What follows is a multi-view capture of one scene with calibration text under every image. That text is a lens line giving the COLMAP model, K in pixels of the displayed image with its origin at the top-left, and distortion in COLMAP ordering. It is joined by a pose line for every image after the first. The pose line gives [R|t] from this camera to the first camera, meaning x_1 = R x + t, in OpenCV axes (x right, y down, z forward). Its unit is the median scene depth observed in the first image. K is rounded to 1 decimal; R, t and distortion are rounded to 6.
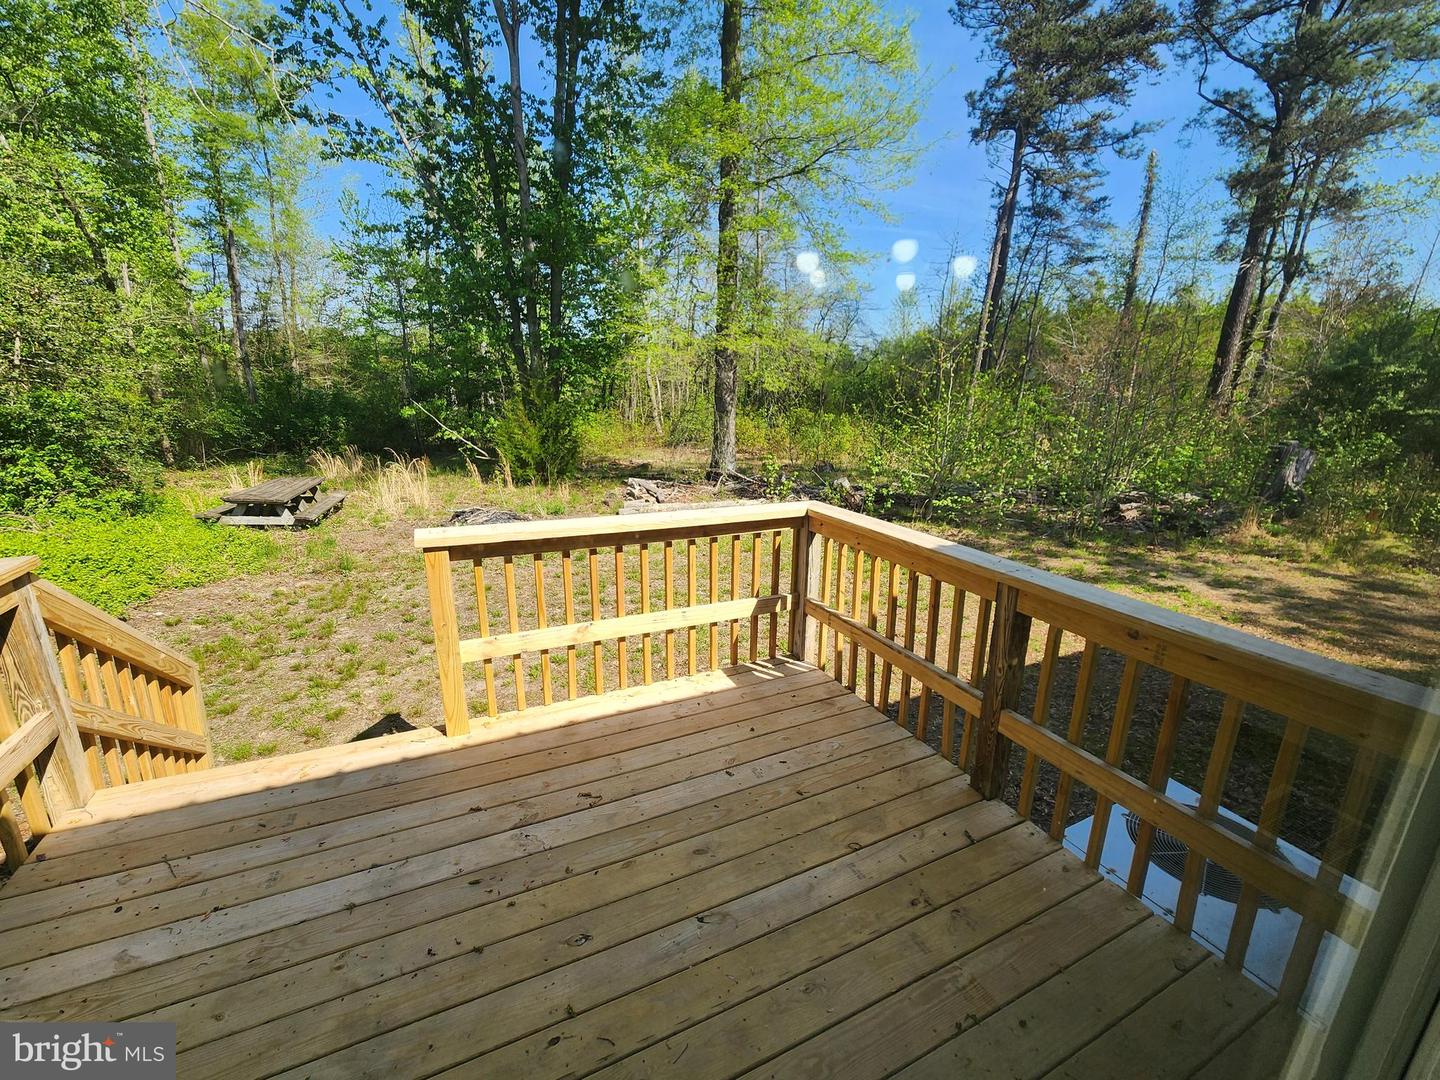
lens RADIAL K [[584.9, 0, 721.6], [0, 584.9, 540.3], [0, 0, 1]] dist [0.010157, -0.000709]
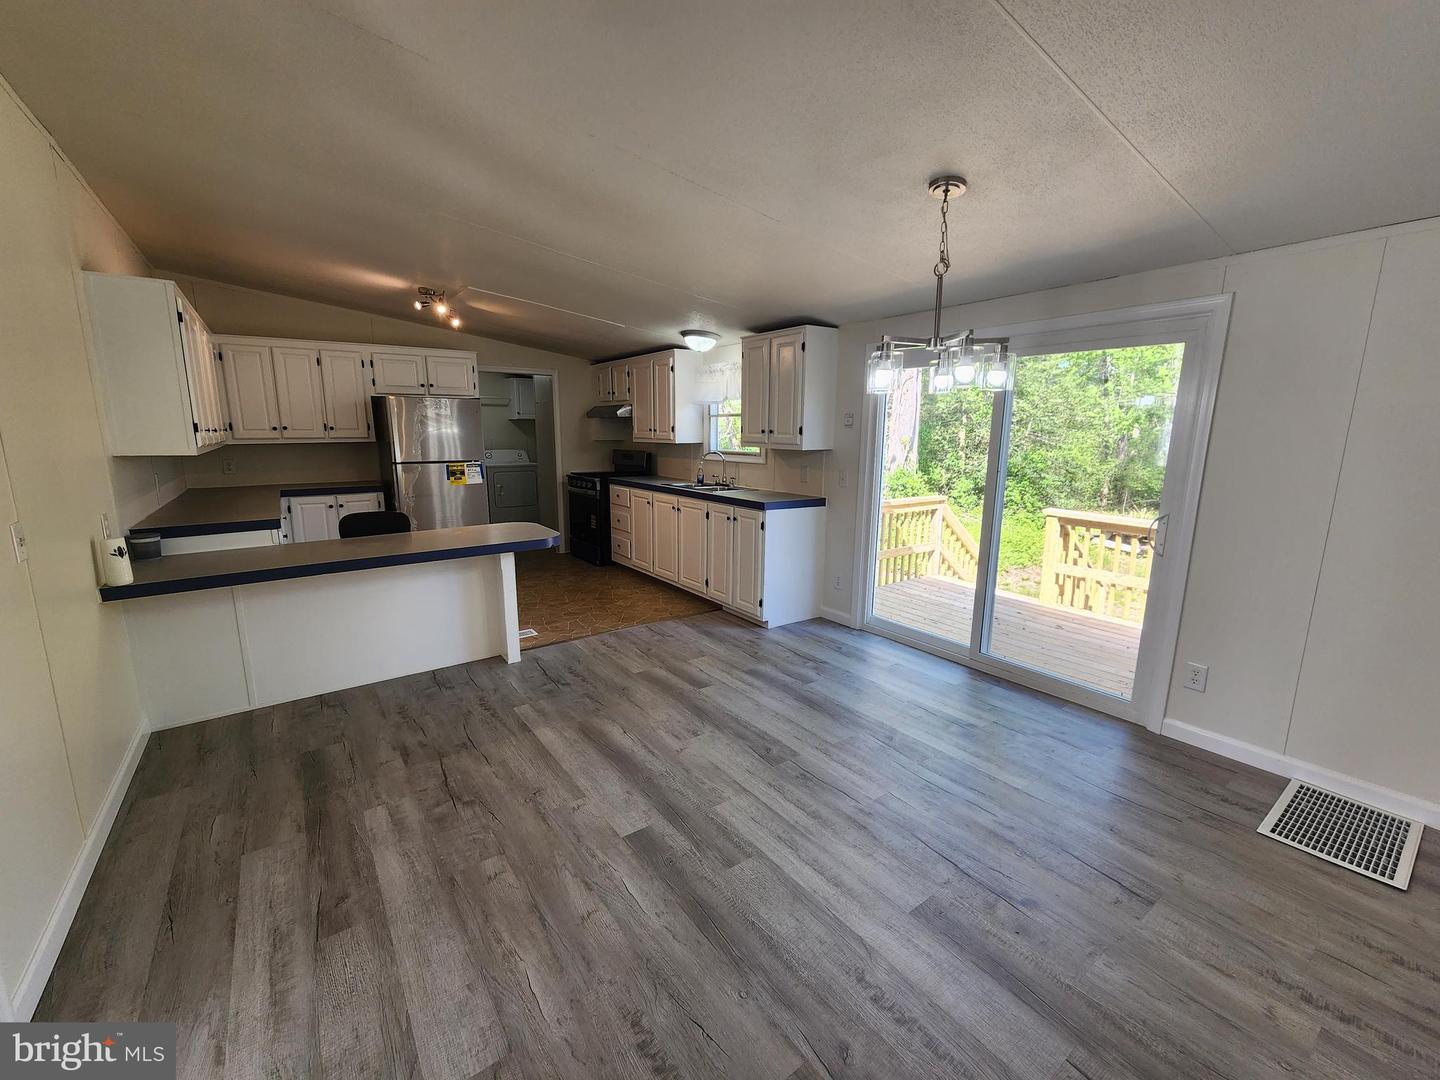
lens RADIAL K [[584.9, 0, 723.0], [0, 584.9, 542.3], [0, 0, 1]] dist [0.010157, -0.000709]
pose [[0.187035, 0.164242, -0.968526, 0.446682], [-0.262372, 0.958461, 0.111867, 0.055497], [0.946667, 0.233191, 0.222358, -0.212437]]
